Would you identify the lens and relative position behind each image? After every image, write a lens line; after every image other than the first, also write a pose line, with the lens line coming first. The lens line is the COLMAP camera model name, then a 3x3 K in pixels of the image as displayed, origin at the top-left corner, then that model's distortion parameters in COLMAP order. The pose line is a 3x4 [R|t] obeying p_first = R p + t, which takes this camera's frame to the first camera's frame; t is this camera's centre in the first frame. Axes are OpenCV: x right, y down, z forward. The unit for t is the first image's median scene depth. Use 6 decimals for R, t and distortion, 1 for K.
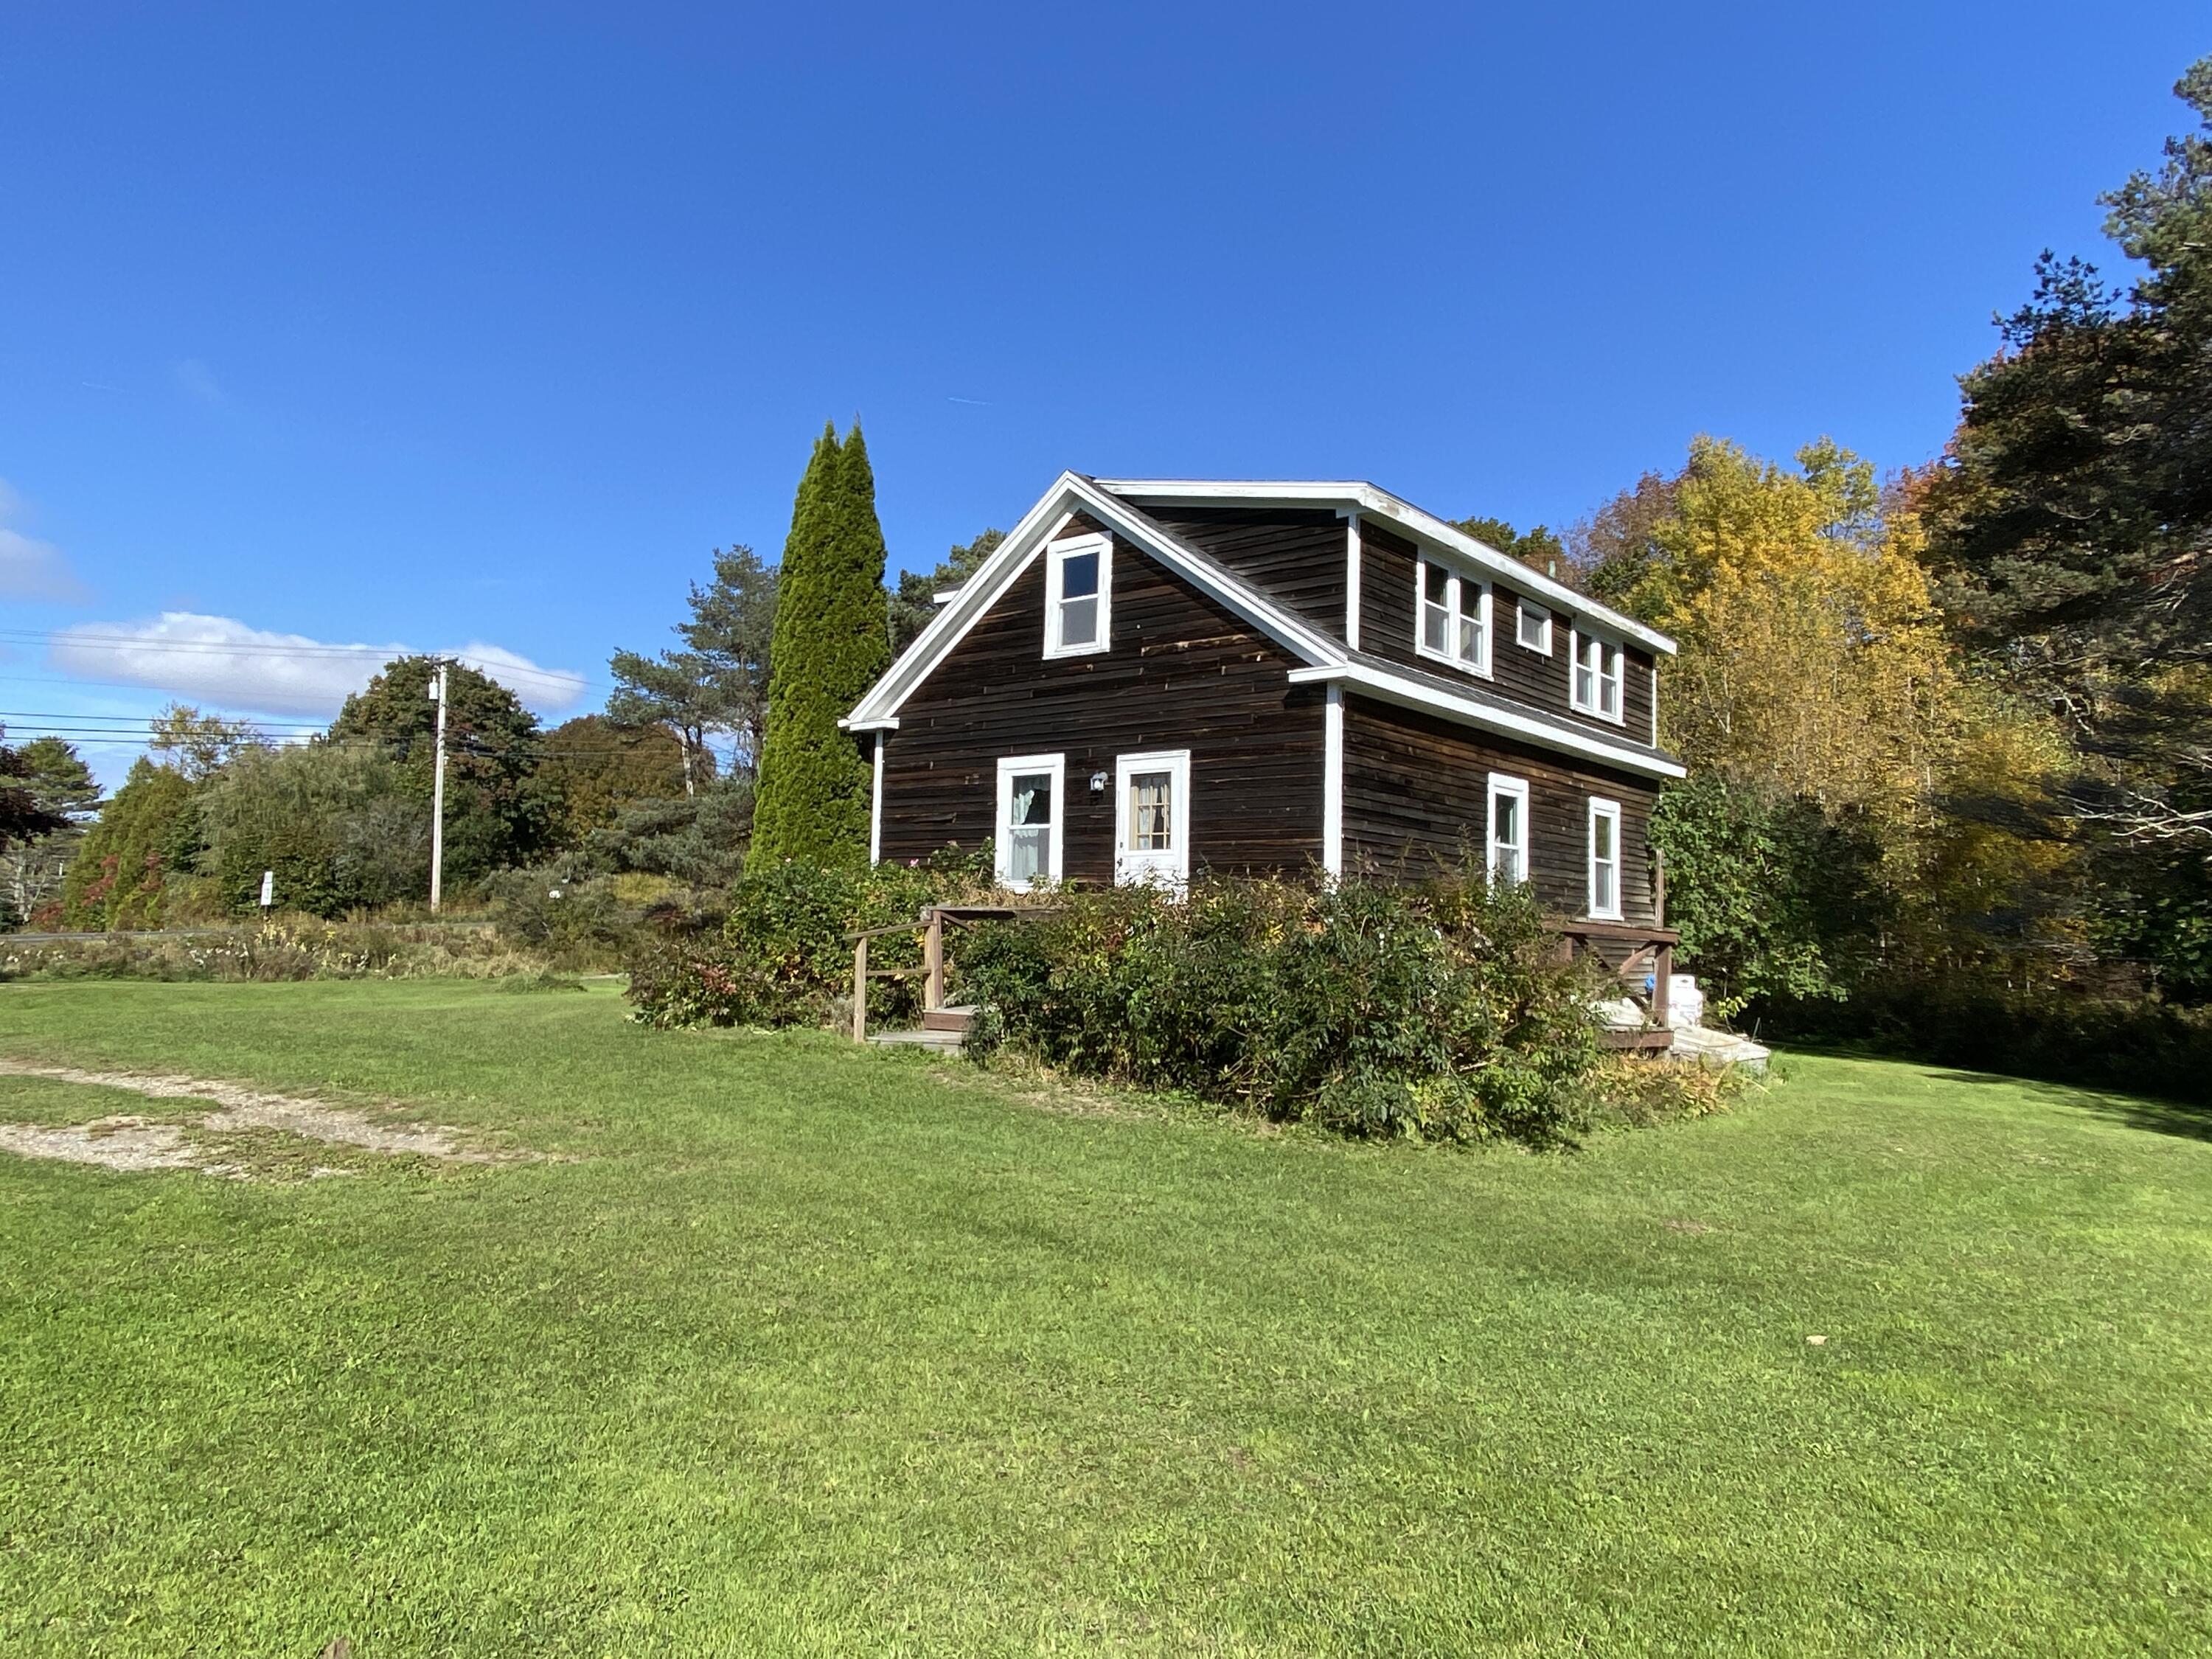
lens RADIAL K [[1409.4, 0, 1052.0], [0, 1409.4, 846.8], [0, 0, 1]] dist [0.018734, -0.000100]
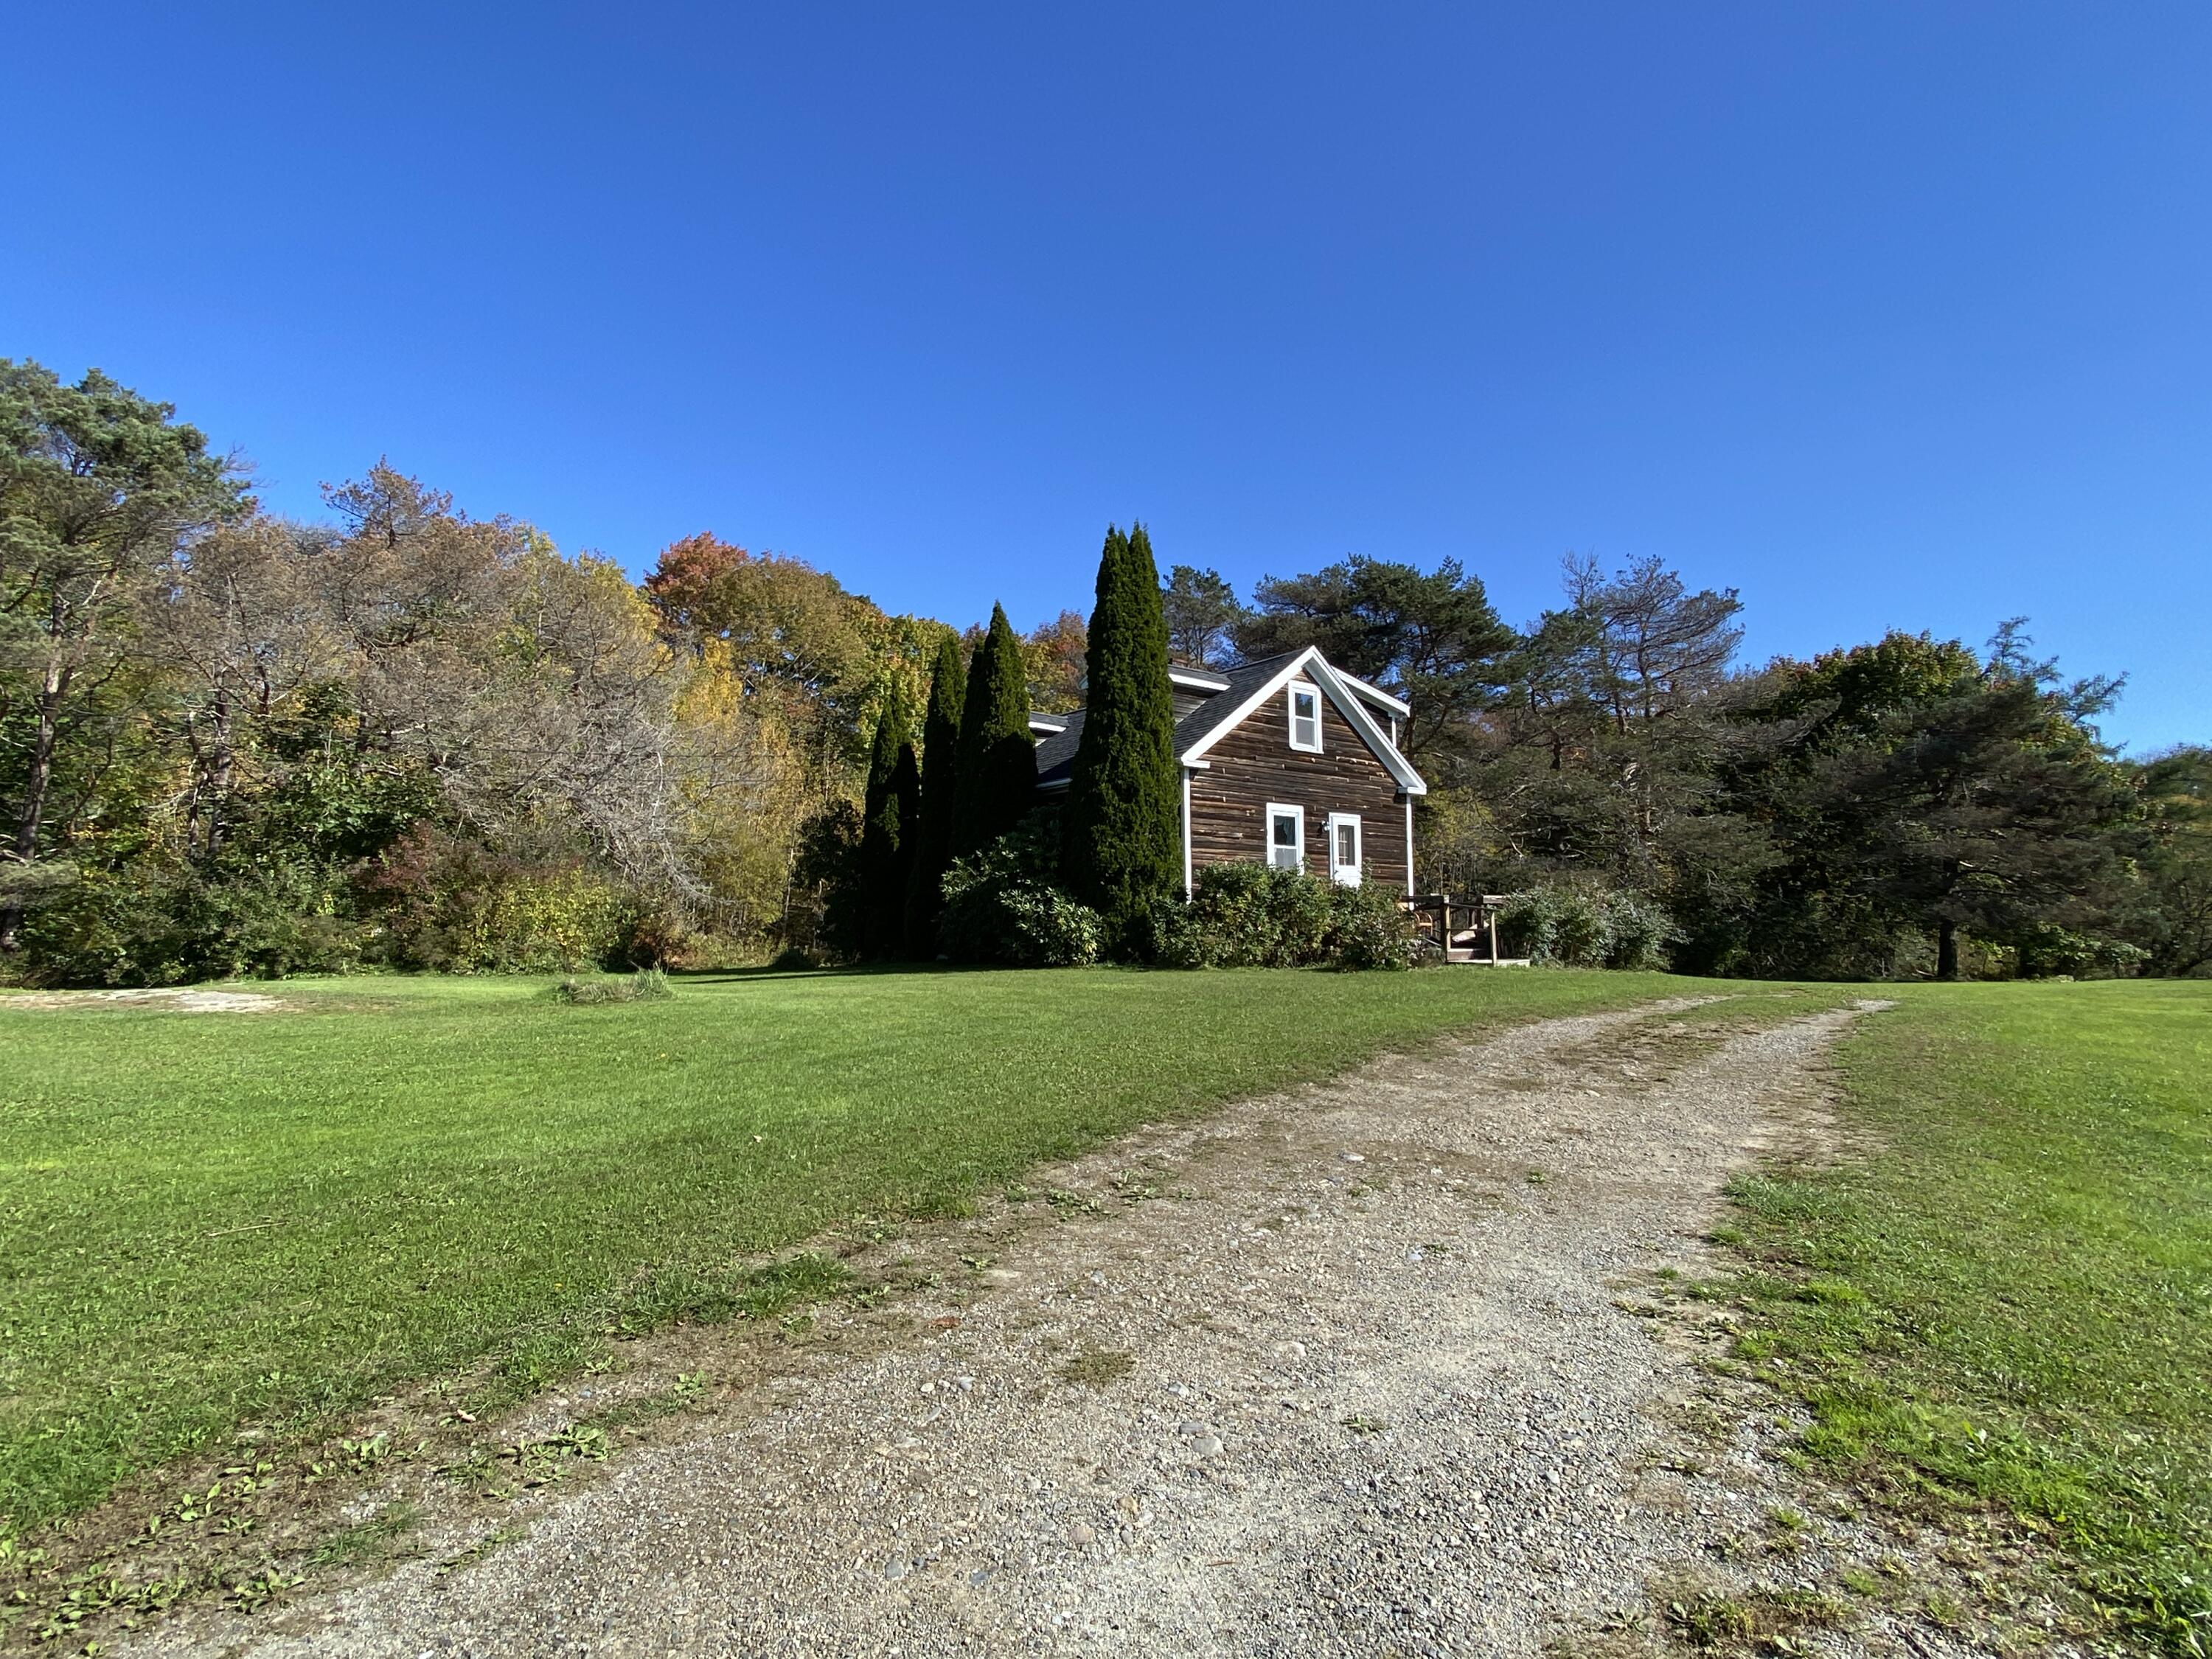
lens RADIAL K [[1141.3, 0, 1100.5], [0, 1141.3, 847.4], [0, 0, 1]] dist [0.026866, -0.013831]
pose [[0.179532, 0.066262, 0.981518, -1.400018], [-0.034815, 0.997532, -0.060975, 0.076958], [-0.983136, -0.023224, 0.181396, 0.993053]]
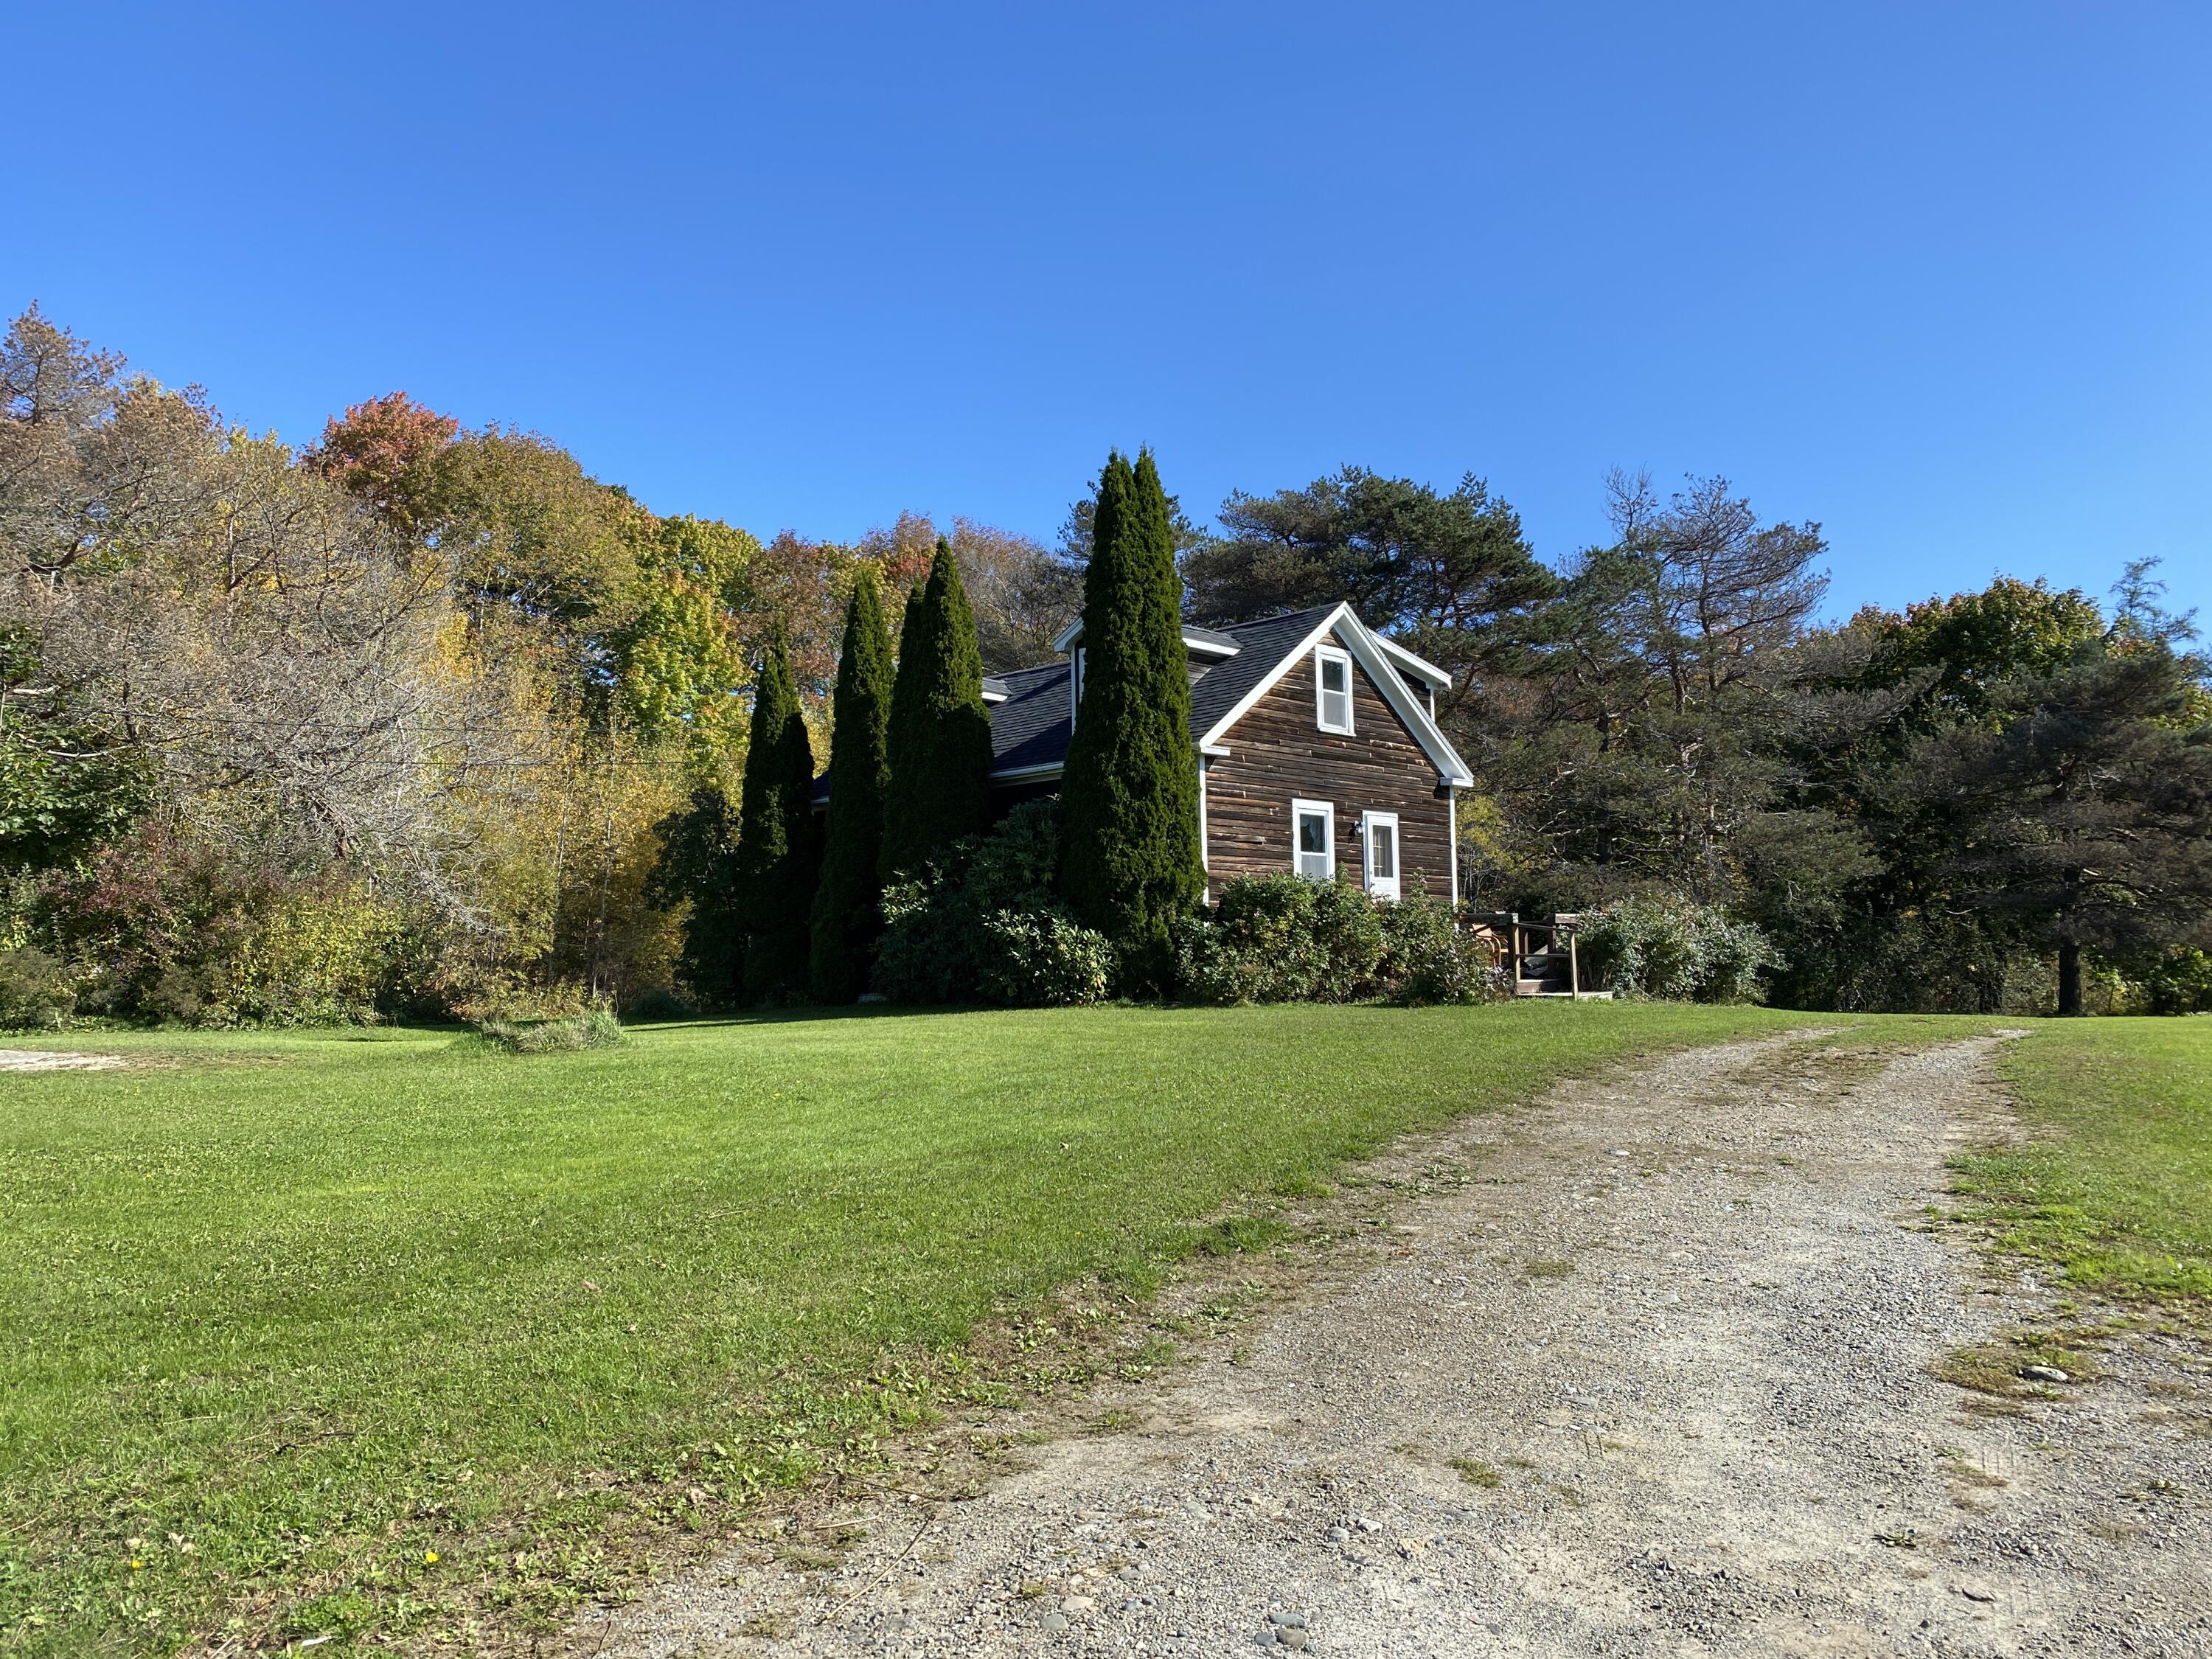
lens RADIAL K [[1676.5, 0, 1110.6], [0, 1676.5, 845.9], [0, 0, 1]] dist [0.009748, 0.046541]
pose [[0.056078, 0.067184, 0.996163, -1.622247], [-0.026646, 0.997479, -0.065773, 0.087855], [-0.998071, -0.022856, 0.057726, 1.124999]]
